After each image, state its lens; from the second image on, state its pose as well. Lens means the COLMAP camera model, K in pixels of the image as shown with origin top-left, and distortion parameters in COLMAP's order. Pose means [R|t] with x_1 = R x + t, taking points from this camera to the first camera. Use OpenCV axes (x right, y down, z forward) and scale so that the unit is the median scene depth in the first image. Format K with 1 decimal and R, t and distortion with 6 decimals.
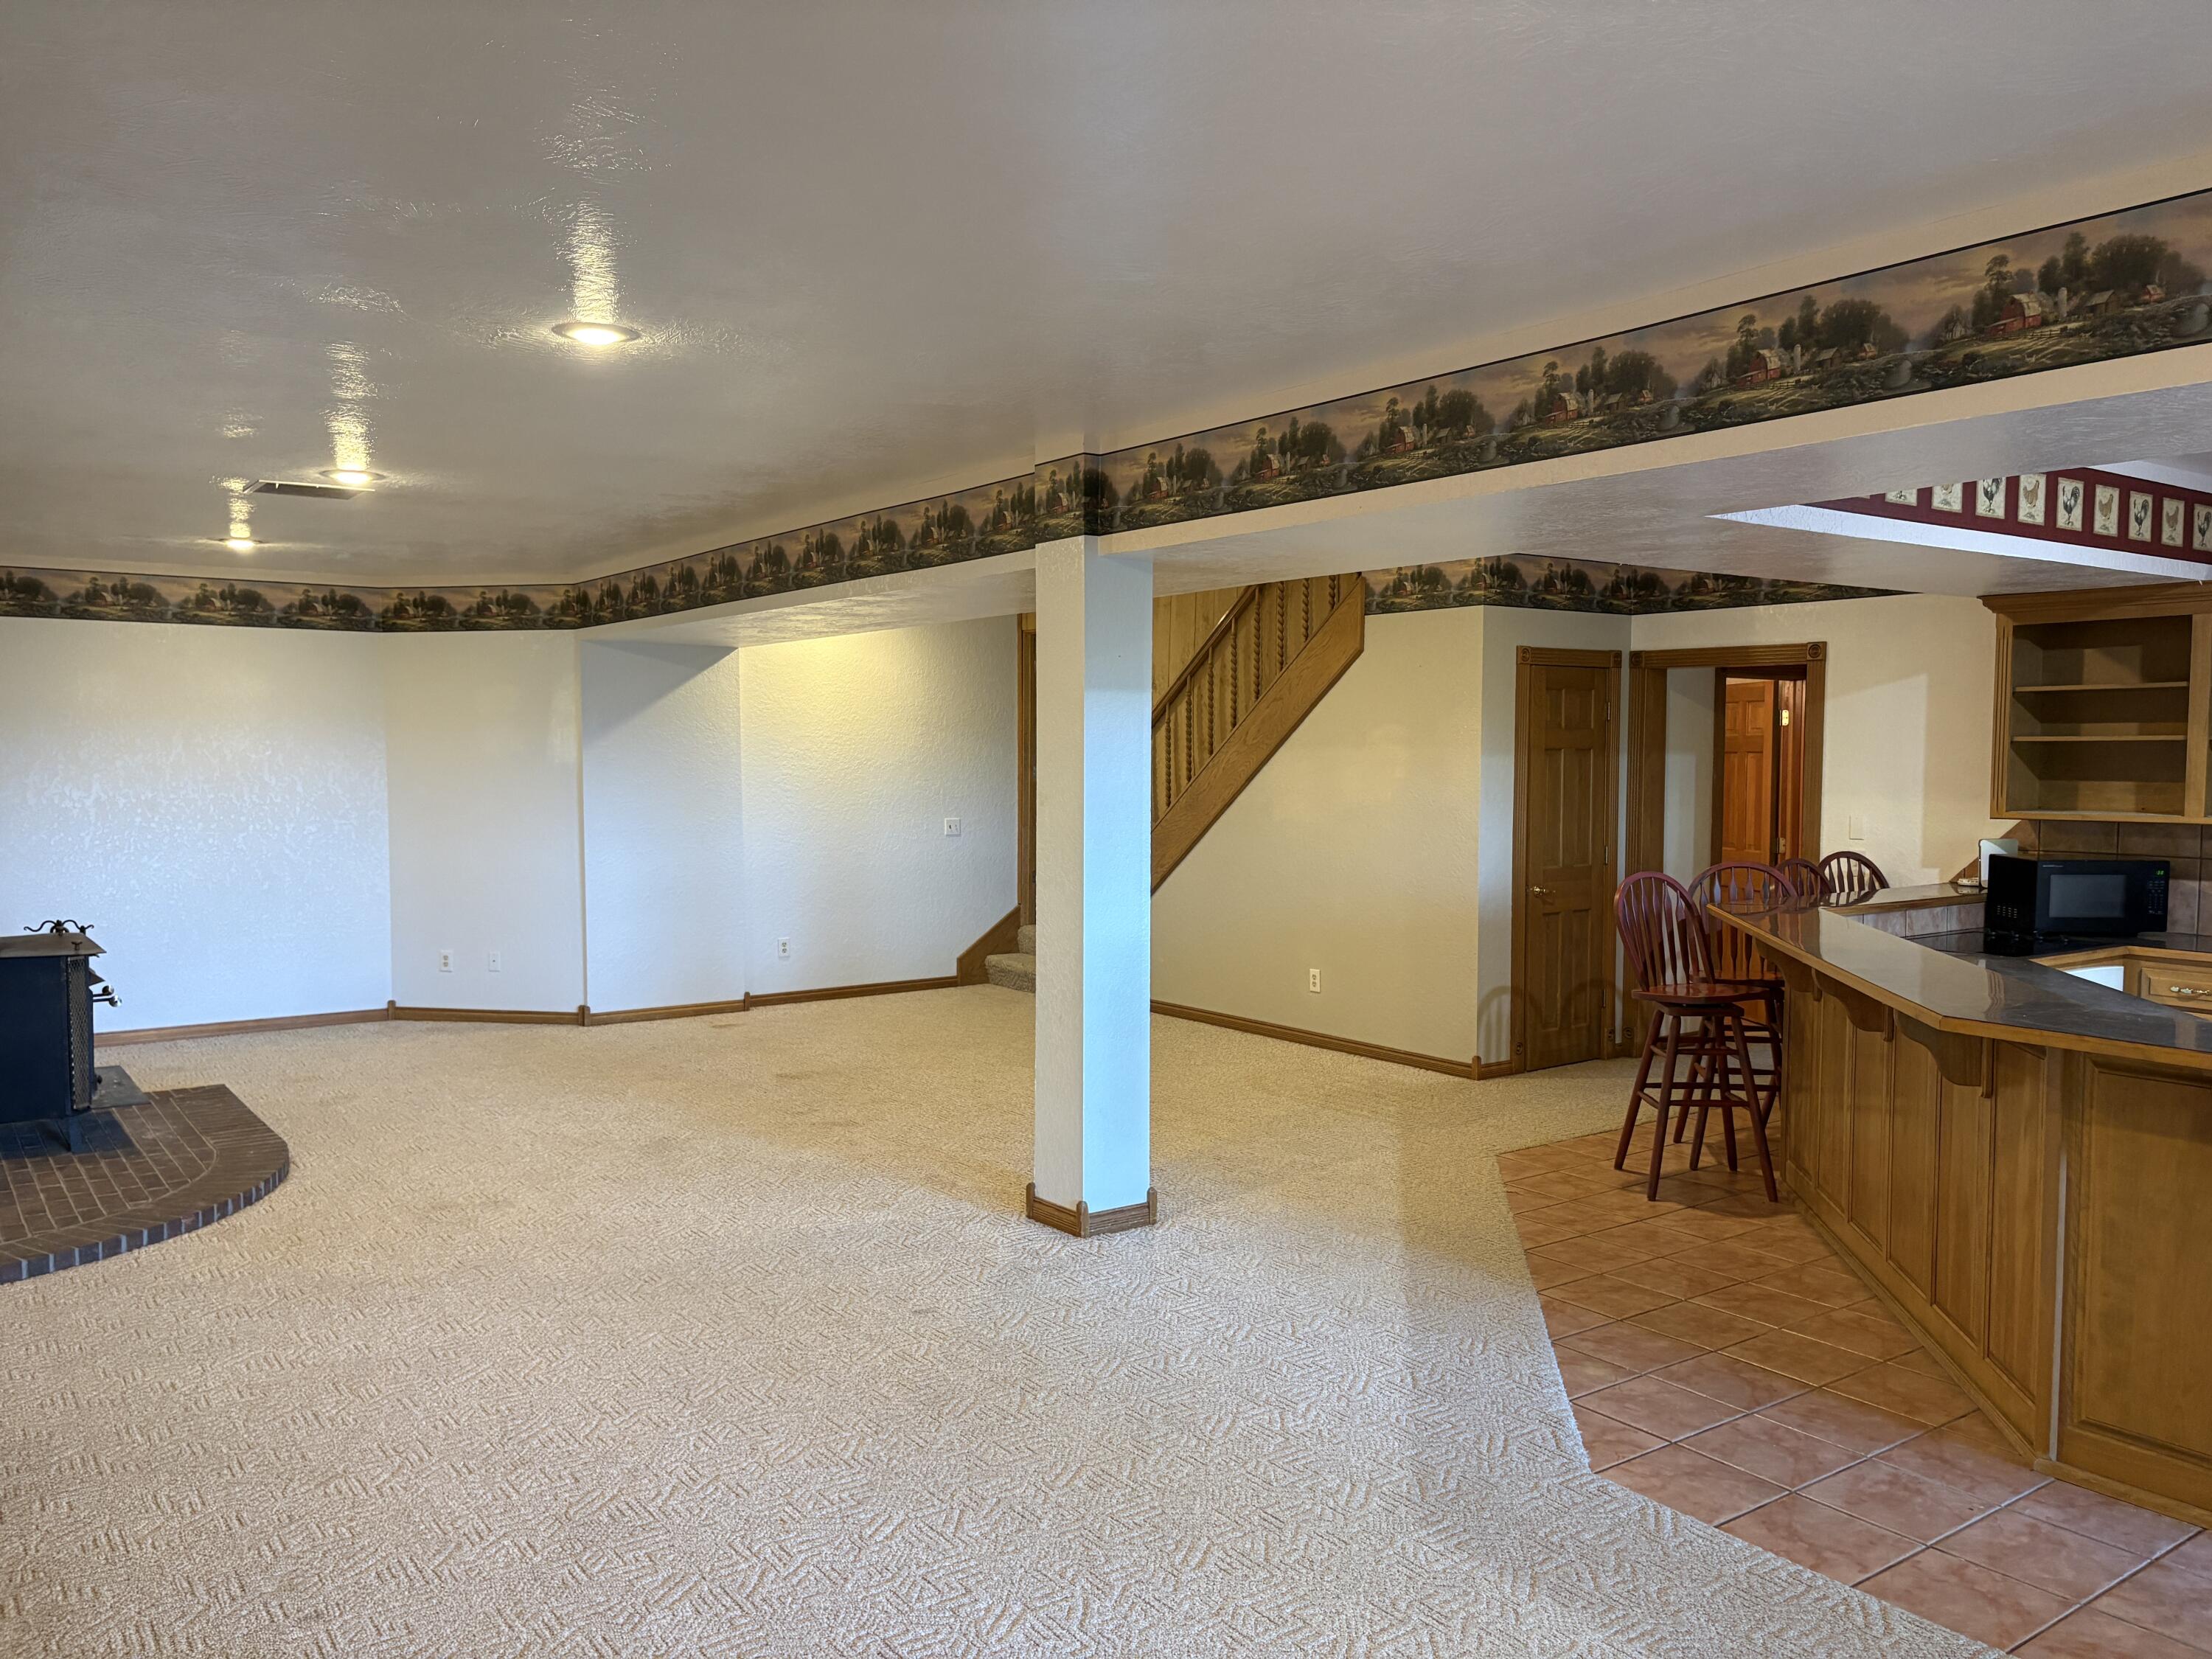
lens RADIAL K [[1698.8, 0, 1109.0], [0, 1698.8, 825.1], [0, 0, 1]] dist [0.017495, -0.003530]
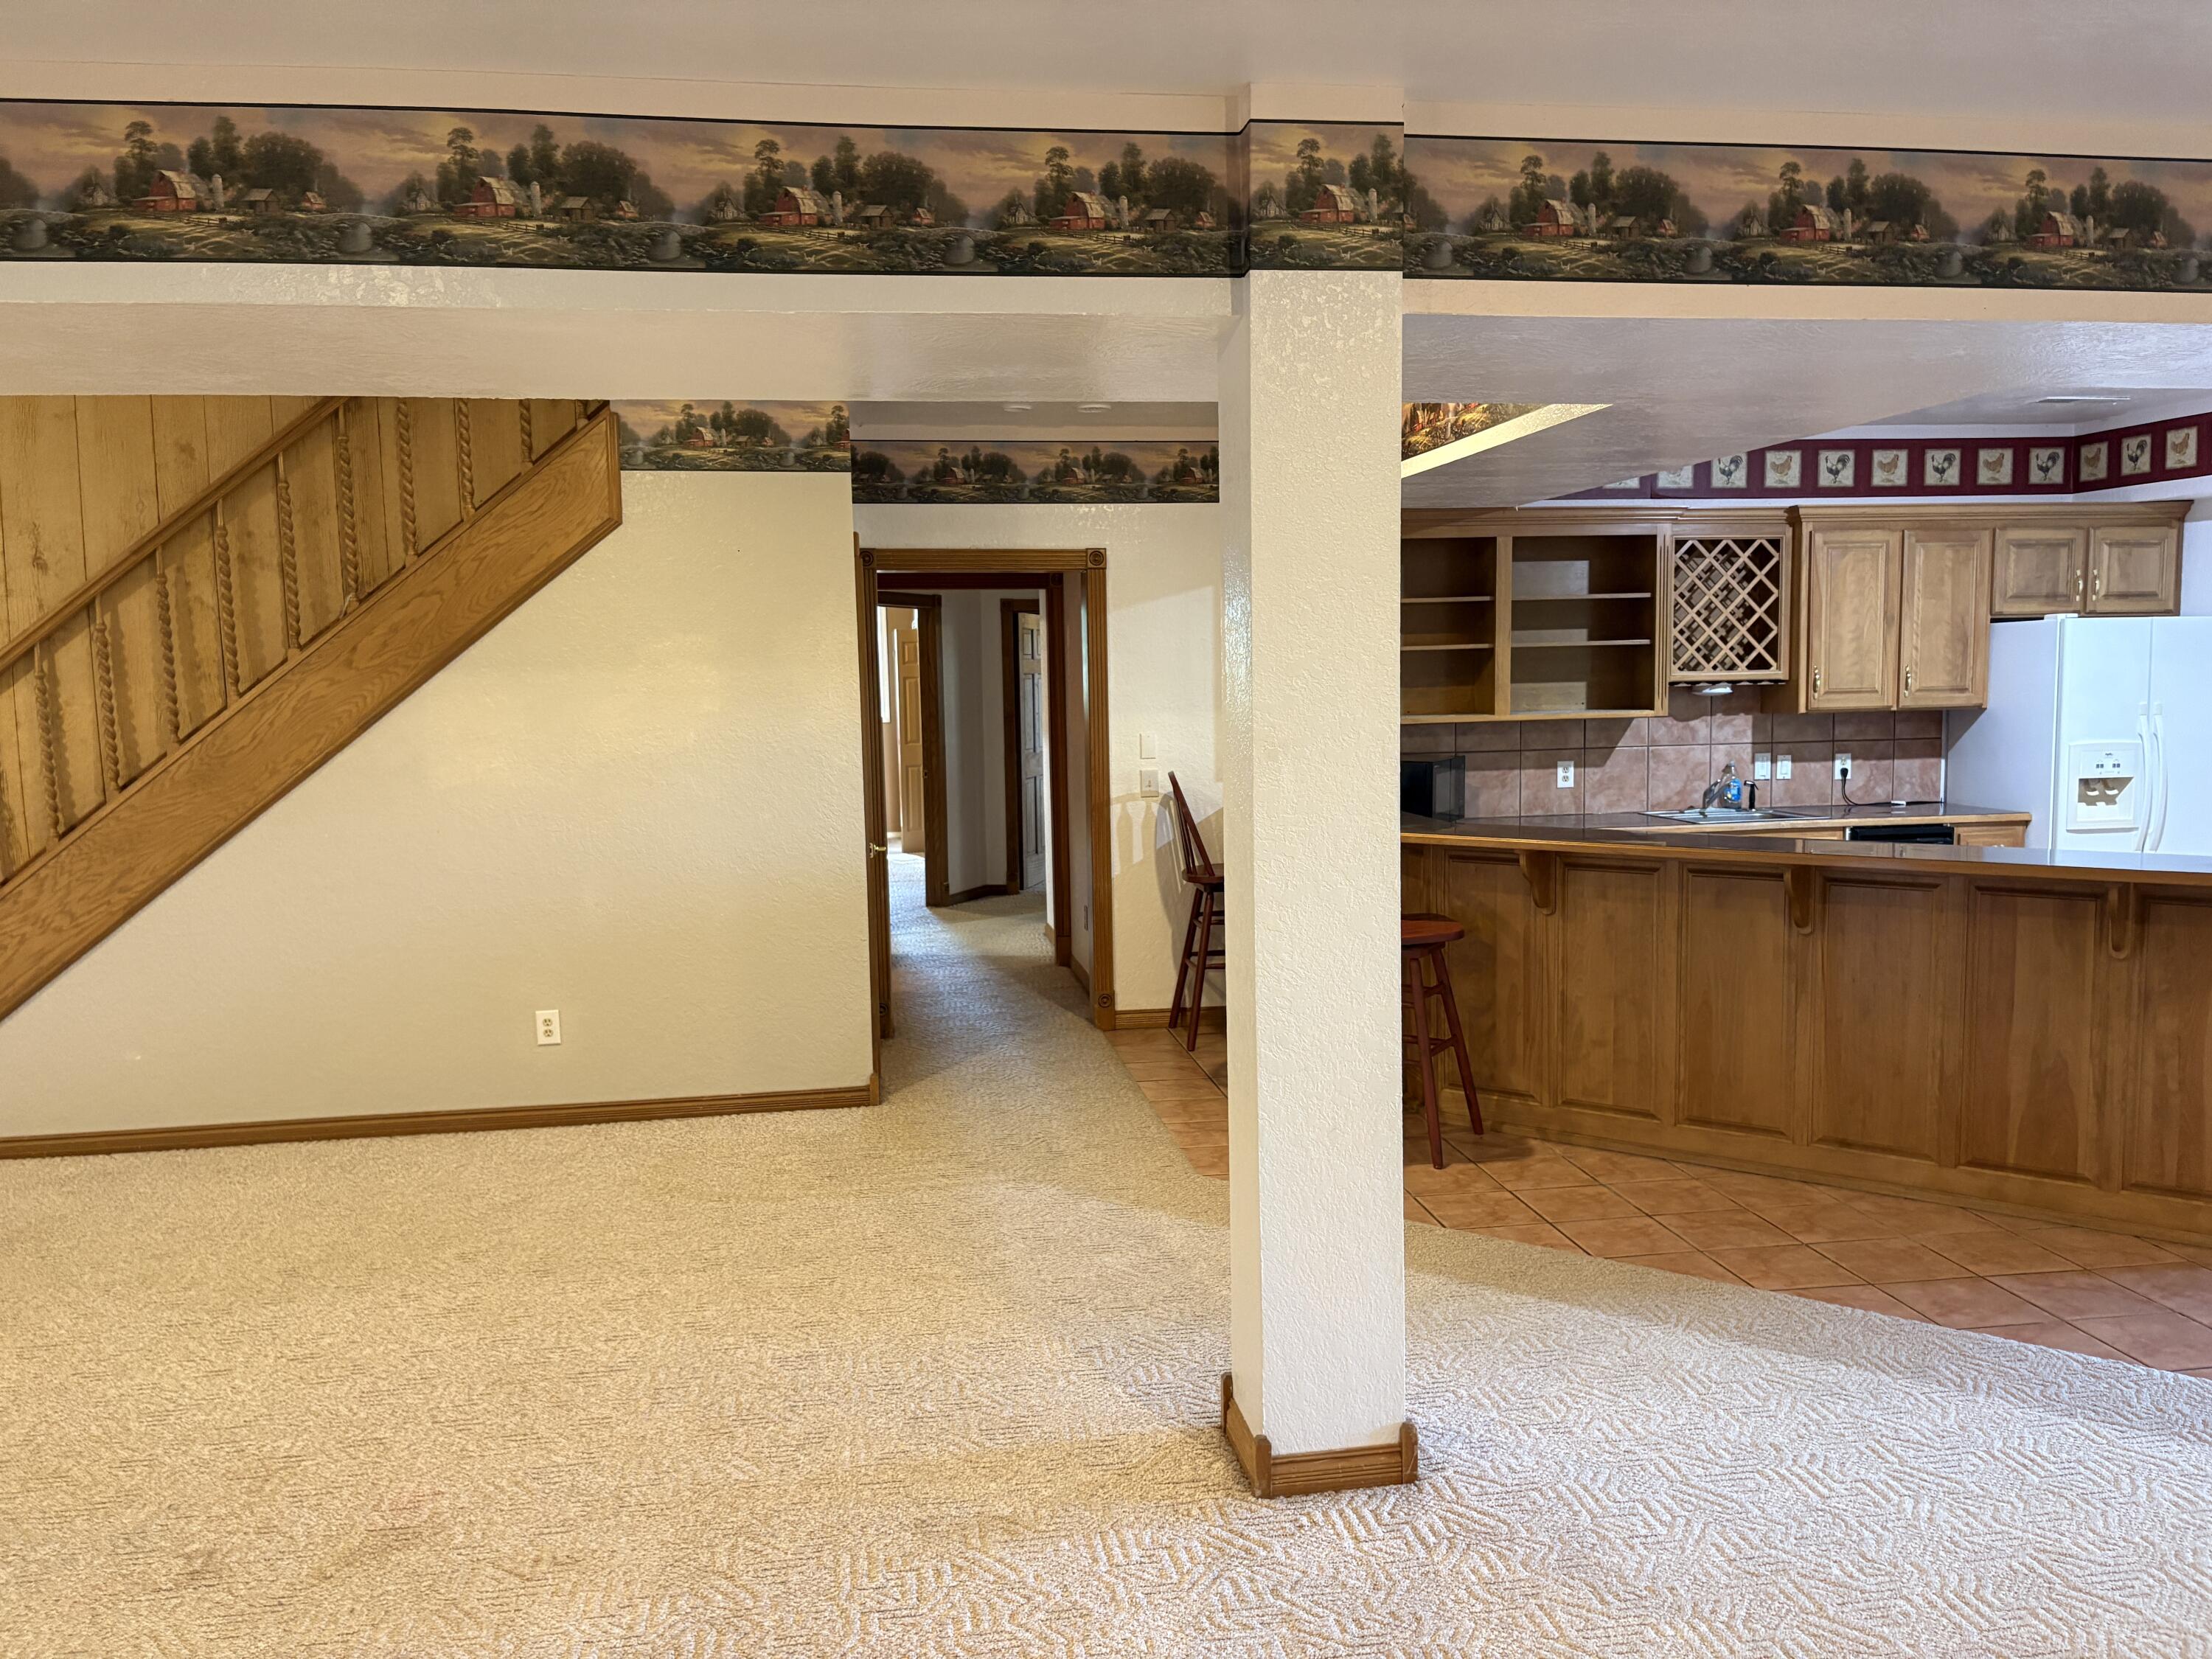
lens RADIAL K [[1698.8, 0, 1108.1], [0, 1698.8, 868.5], [0, 0, 1]] dist [0.017495, -0.003530]
pose [[0.456665, -0.121736, 0.881270, -0.540013], [0.060167, 0.992552, 0.105931, -0.039161], [-0.887602, 0.004649, 0.460588, 0.779038]]
